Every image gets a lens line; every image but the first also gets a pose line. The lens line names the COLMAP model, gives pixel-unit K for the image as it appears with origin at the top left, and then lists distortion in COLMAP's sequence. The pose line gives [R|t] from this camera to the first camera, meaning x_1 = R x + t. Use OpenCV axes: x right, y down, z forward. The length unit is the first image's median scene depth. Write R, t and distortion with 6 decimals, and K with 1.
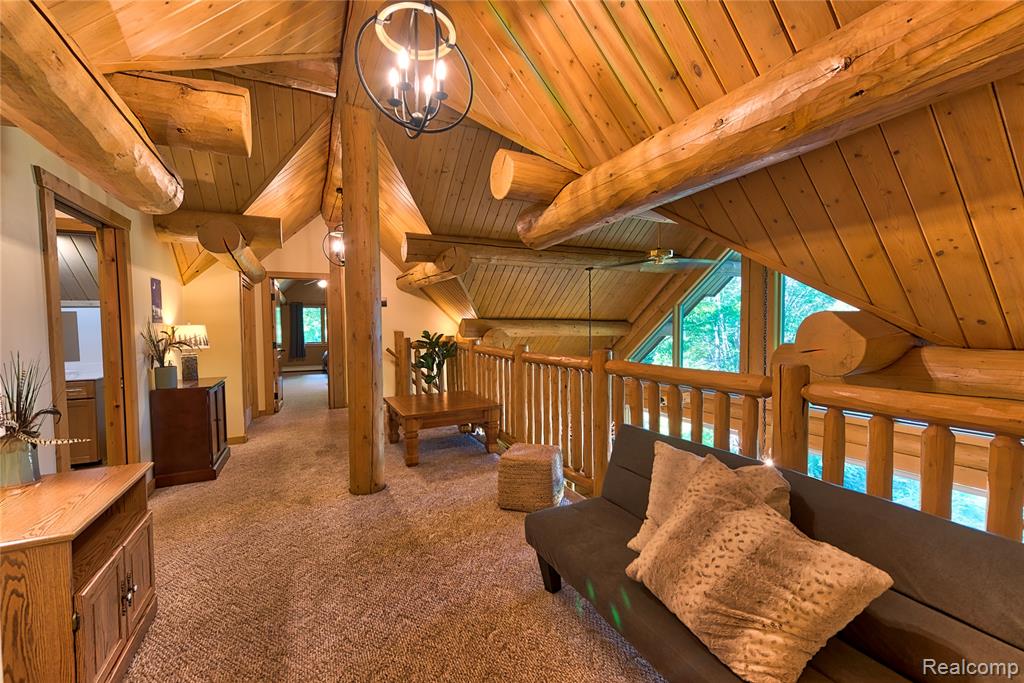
lens RADIAL K [[406.0, 0, 510.9], [0, 406.0, 341.2], [0, 0, 1]] dist [0.010974, -0.002999]
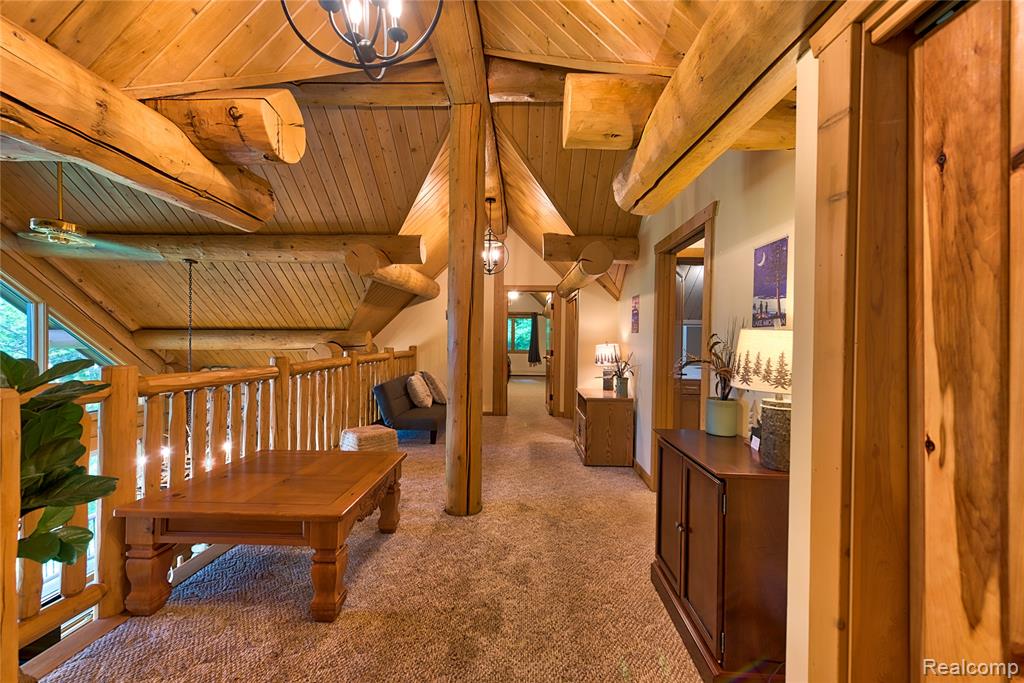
lens RADIAL K [[406.0, 0, 510.9], [0, 406.0, 341.2], [0, 0, 1]] dist [0.010974, -0.002999]
pose [[-0.875990, -0.009475, 0.482235, -0.781388], [0.012803, 0.998998, 0.042885, -0.050292], [-0.482159, 0.043740, -0.874991, 1.530219]]
